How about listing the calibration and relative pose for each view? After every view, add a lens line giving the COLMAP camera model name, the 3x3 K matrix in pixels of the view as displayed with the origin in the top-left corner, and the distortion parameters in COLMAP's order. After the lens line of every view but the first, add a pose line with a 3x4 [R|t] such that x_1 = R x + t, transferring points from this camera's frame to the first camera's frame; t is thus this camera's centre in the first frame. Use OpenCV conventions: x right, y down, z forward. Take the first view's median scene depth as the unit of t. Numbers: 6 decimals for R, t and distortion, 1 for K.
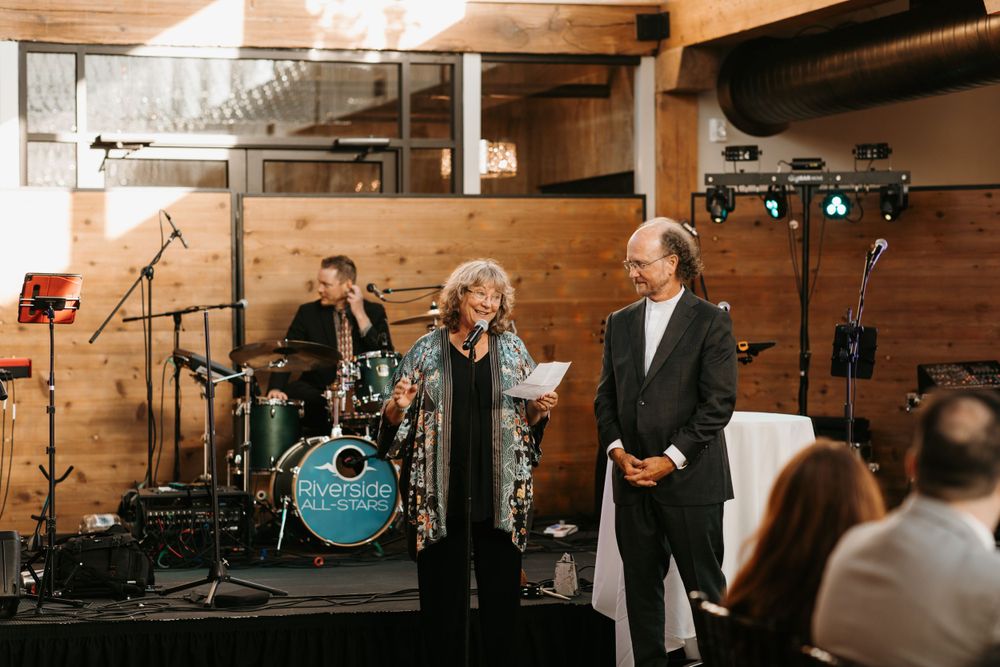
lens RADIAL K [[2407.3, 0, 490.9], [0, 2407.3, 330.3], [0, 0, 1]] dist [0.149663, 0.000000]
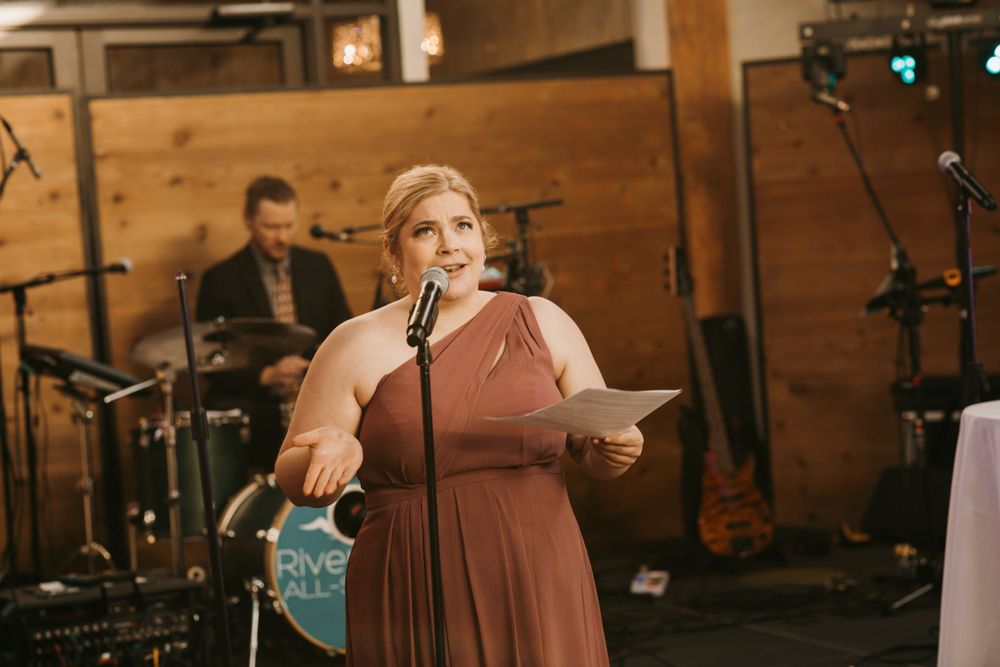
lens RADIAL K [[2407.3, 0, 500.5], [0, 2407.3, 302.8], [0, 0, 1]] dist [0.149663, 0.000000]
pose [[0.987264, -0.069471, 0.143119, -0.092474], [0.067802, 0.997562, 0.016511, -0.004954], [-0.143917, -0.006597, 0.989568, 0.353250]]
